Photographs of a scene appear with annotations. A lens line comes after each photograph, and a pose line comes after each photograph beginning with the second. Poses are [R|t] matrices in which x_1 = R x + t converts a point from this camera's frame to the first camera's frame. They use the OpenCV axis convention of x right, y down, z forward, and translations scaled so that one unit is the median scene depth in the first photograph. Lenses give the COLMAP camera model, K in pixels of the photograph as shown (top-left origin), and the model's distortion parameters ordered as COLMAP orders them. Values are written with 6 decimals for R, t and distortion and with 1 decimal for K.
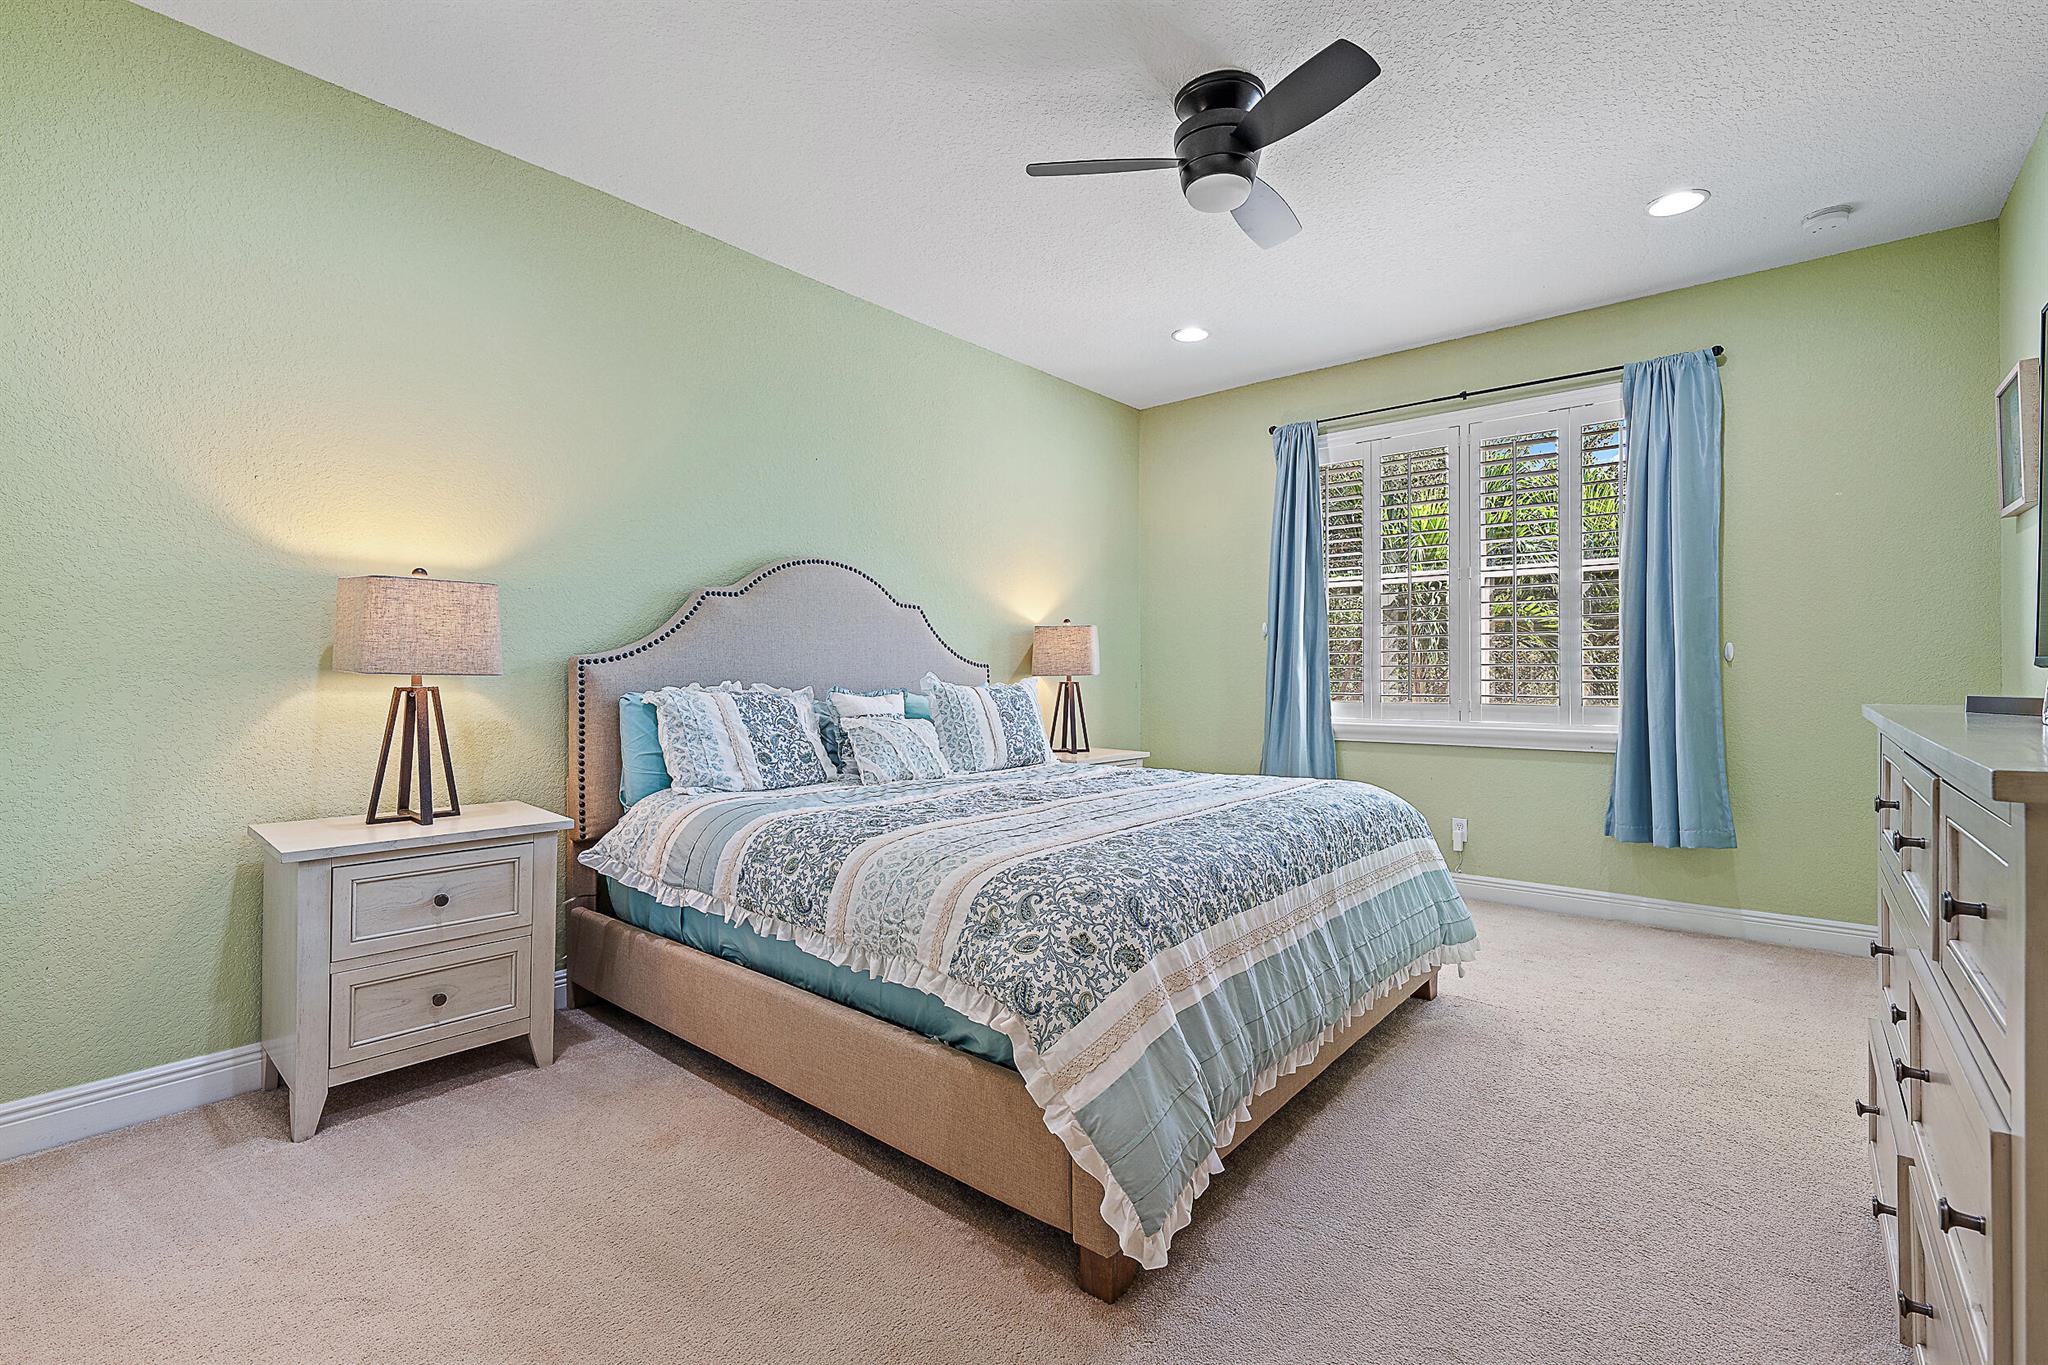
lens RADIAL K [[908.6, 0, 1026.5], [0, 908.6, 677.3], [0, 0, 1]] dist [-0.001178, 0.000561]
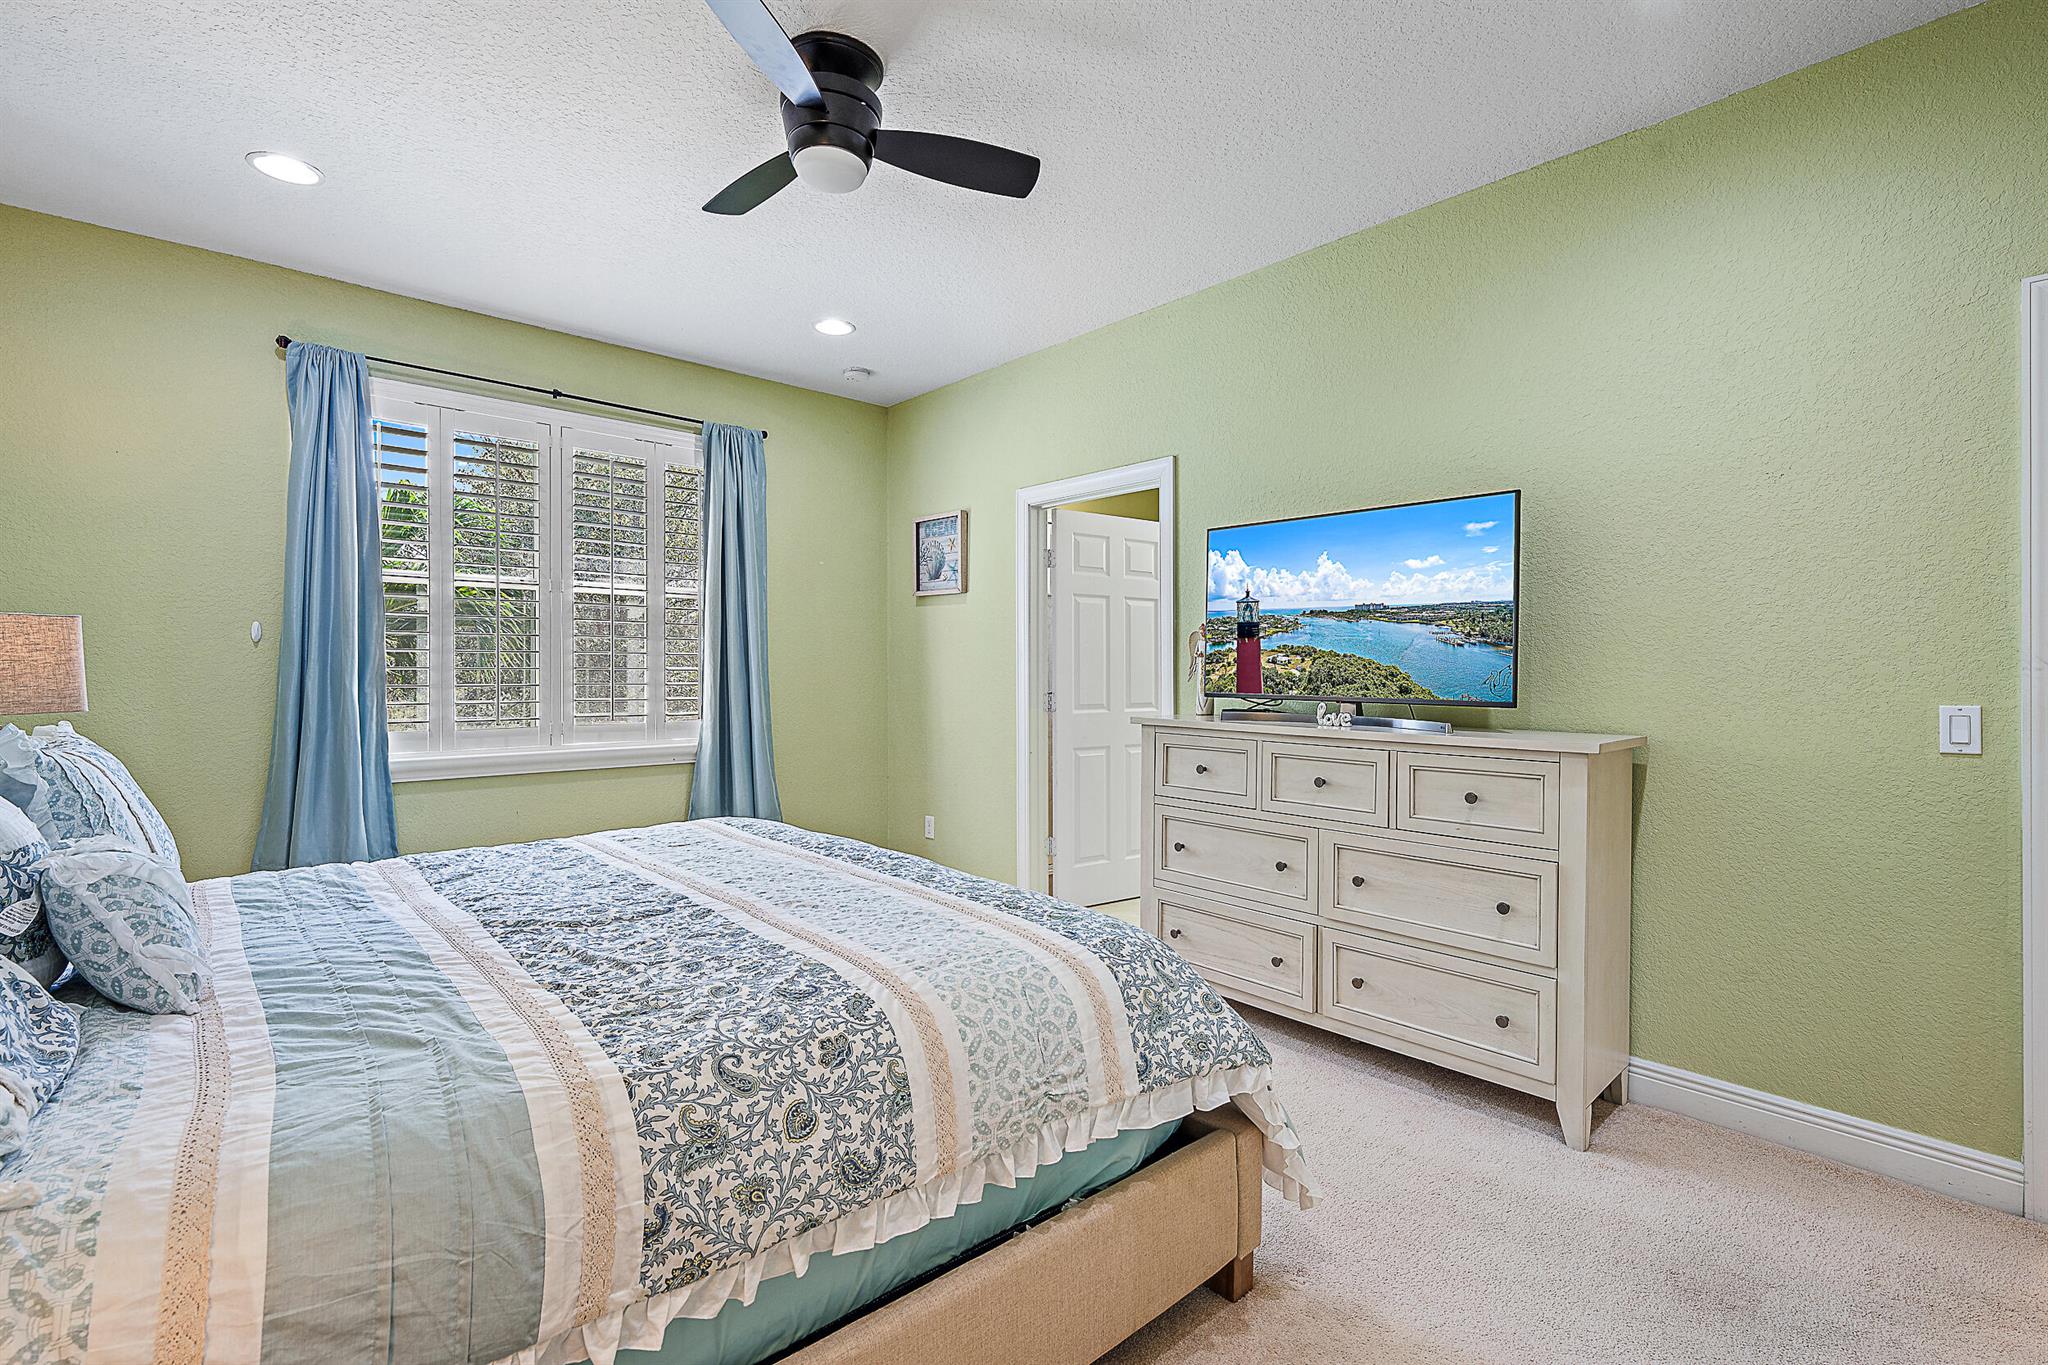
lens RADIAL K [[908.6, 0, 1025.9], [0, 908.6, 678.7], [0, 0, 1]] dist [-0.001178, 0.000561]
pose [[0.140448, -0.004676, 0.990077, -0.720618], [0.000307, 0.999989, 0.004679, -0.045812], [-0.990088, -0.000353, 0.140447, 0.763156]]
